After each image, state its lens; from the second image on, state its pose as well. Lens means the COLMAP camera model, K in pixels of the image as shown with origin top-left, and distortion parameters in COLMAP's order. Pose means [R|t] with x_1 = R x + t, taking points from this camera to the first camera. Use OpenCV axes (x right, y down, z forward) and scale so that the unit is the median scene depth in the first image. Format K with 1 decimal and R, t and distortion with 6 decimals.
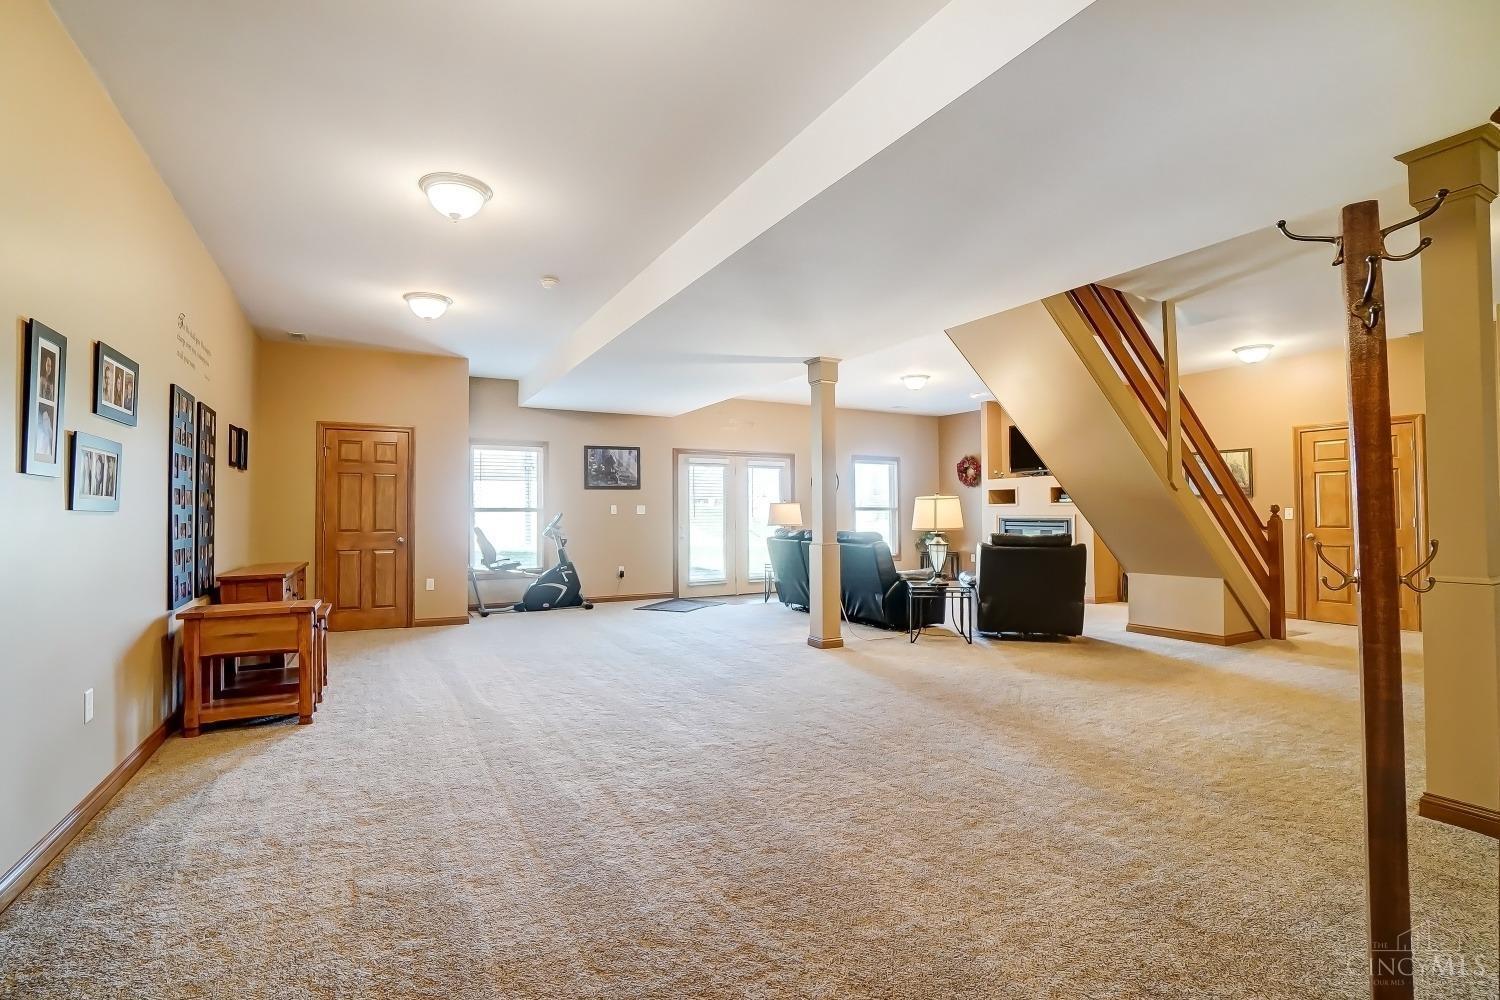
lens RADIAL K [[667.2, 0, 736.5], [0, 667.2, 500.6], [0, 0, 1]] dist [-0.060339, 0.021316]
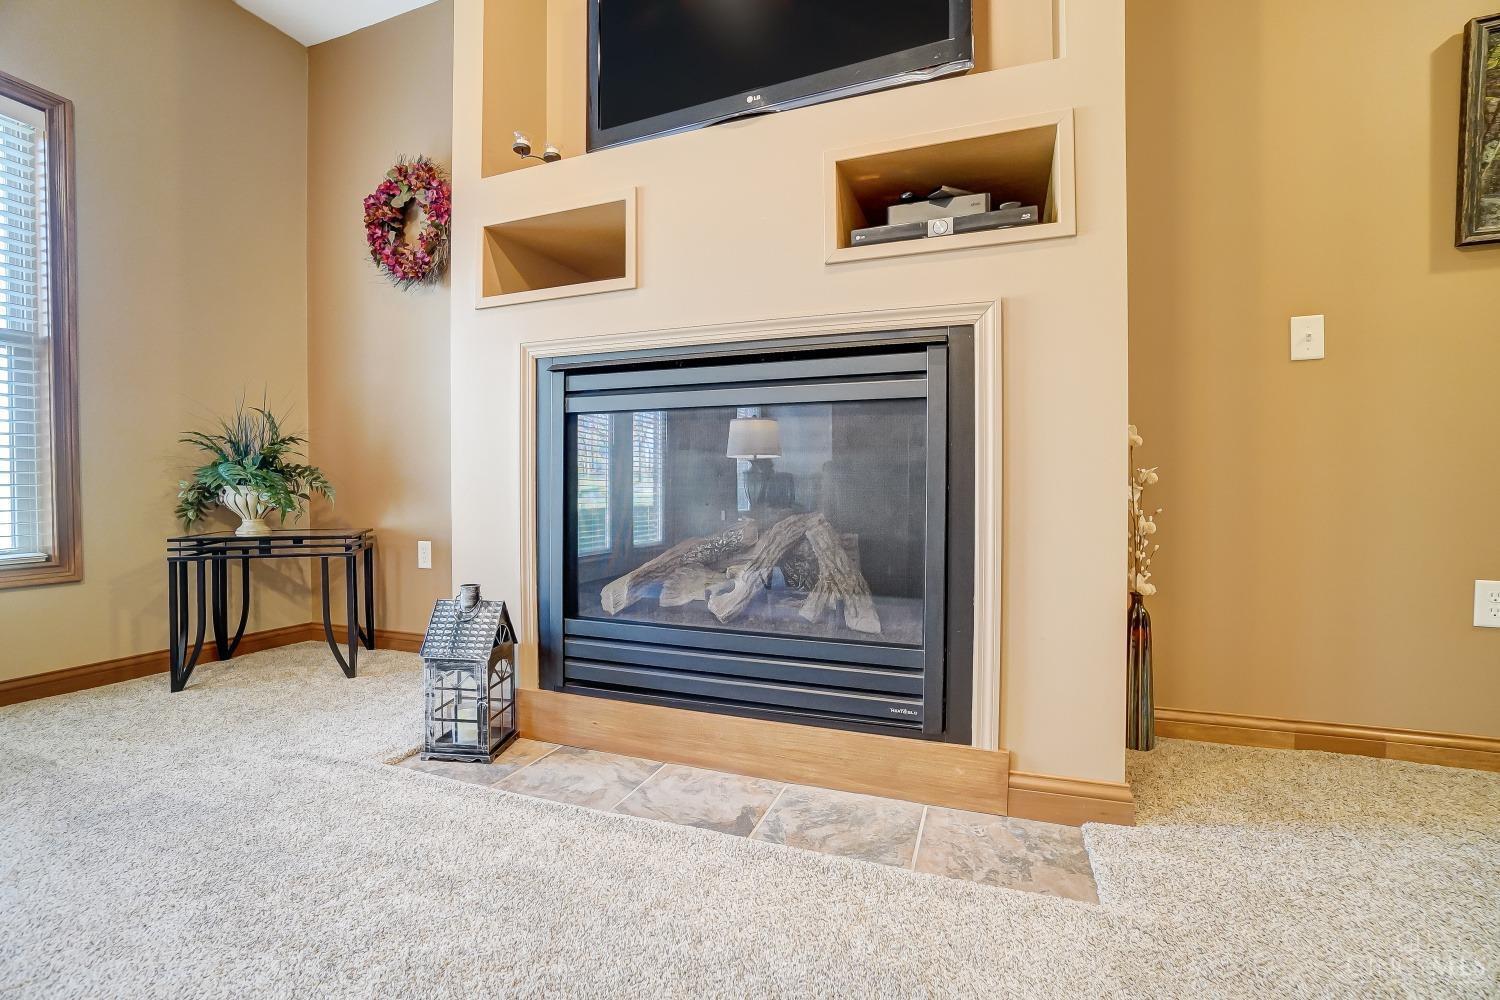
lens RADIAL K [[667.2, 0, 736.5], [0, 667.2, 500.6], [0, 0, 1]] dist [-0.060339, 0.021316]
pose [[0.746169, -0.008753, 0.665699, 0.440620], [-0.018099, 0.999277, 0.033425, 0.085979], [-0.665511, -0.036989, 0.745471, 1.153386]]
